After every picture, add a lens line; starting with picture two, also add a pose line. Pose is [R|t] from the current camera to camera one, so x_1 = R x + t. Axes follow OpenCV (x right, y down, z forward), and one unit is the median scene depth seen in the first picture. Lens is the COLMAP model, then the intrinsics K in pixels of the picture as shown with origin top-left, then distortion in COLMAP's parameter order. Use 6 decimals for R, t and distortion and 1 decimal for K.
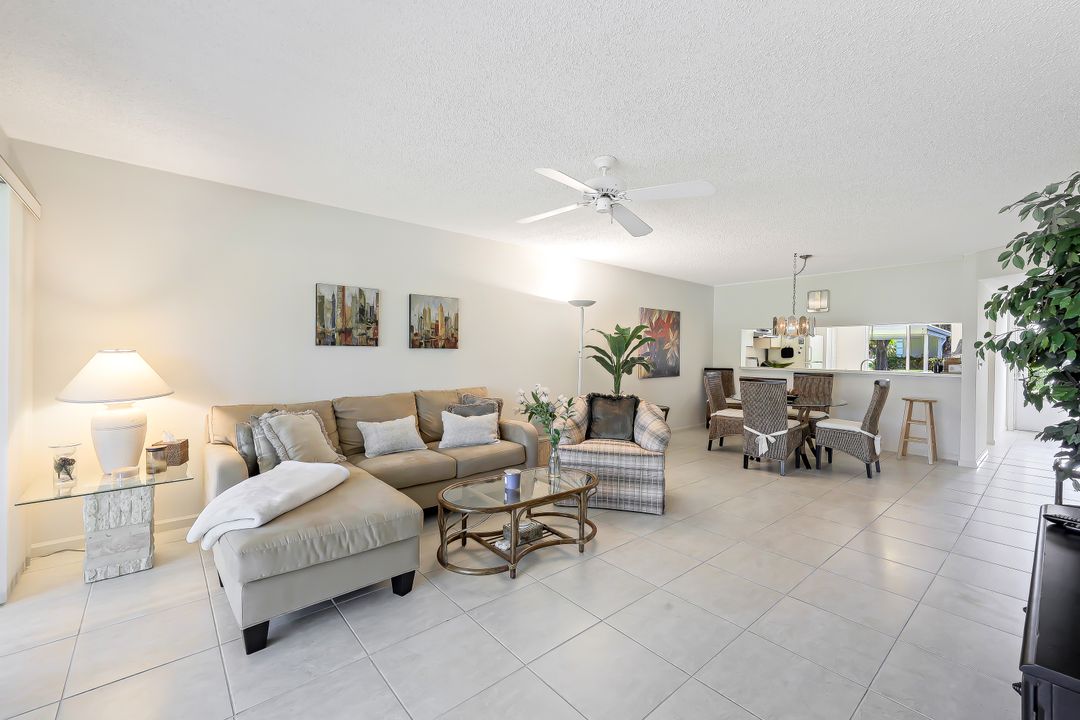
lens RADIAL K [[448.0, 0, 536.0], [0, 448.0, 351.4], [0, 0, 1]] dist [0.002207, 0.000208]
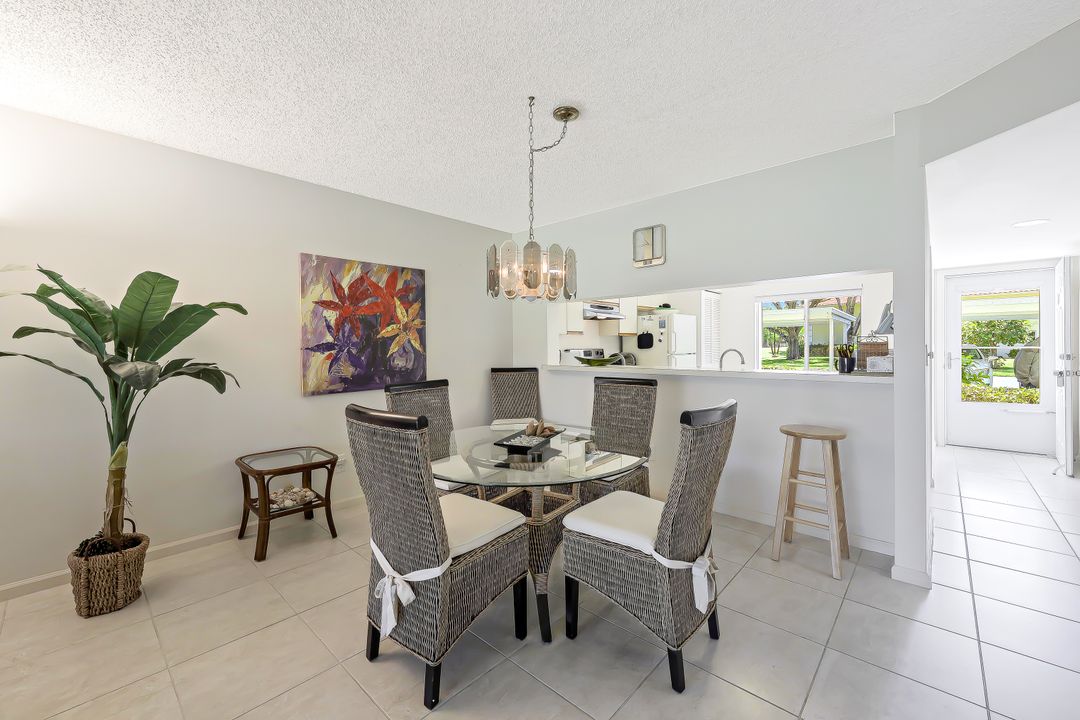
lens RADIAL K [[434.8, 0, 535.2], [0, 434.8, 346.0], [0, 0, 1]] dist [0.000235, 0.000112]
pose [[0.993231, -0.018327, 0.114701, 0.587916], [0.018252, 0.999832, 0.001707, 0.012053], [-0.114713, 0.000398, 0.993399, 0.662441]]
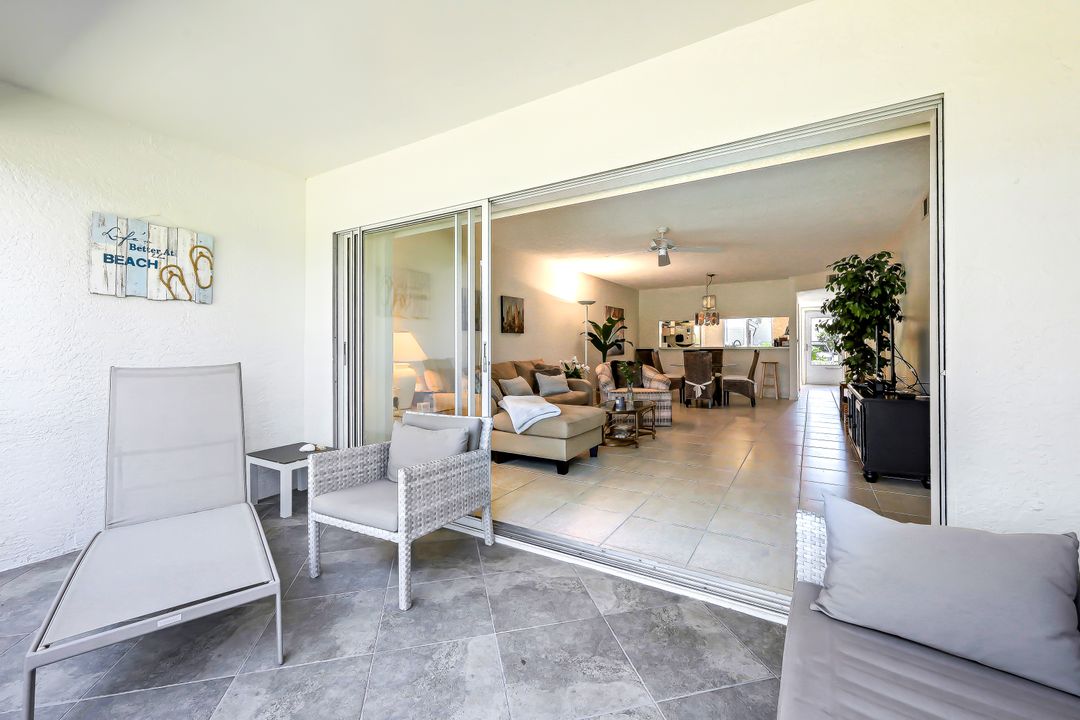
lens RADIAL K [[442.9, 0, 539.7], [0, 442.9, 344.2], [0, 0, 1]] dist [0.001103, 0.000143]
pose [[0.951171, -0.017206, 0.308184, -0.532898], [0.019043, 0.999814, -0.002955, 0.031544], [-0.308076, 0.008679, 0.951322, -0.350946]]
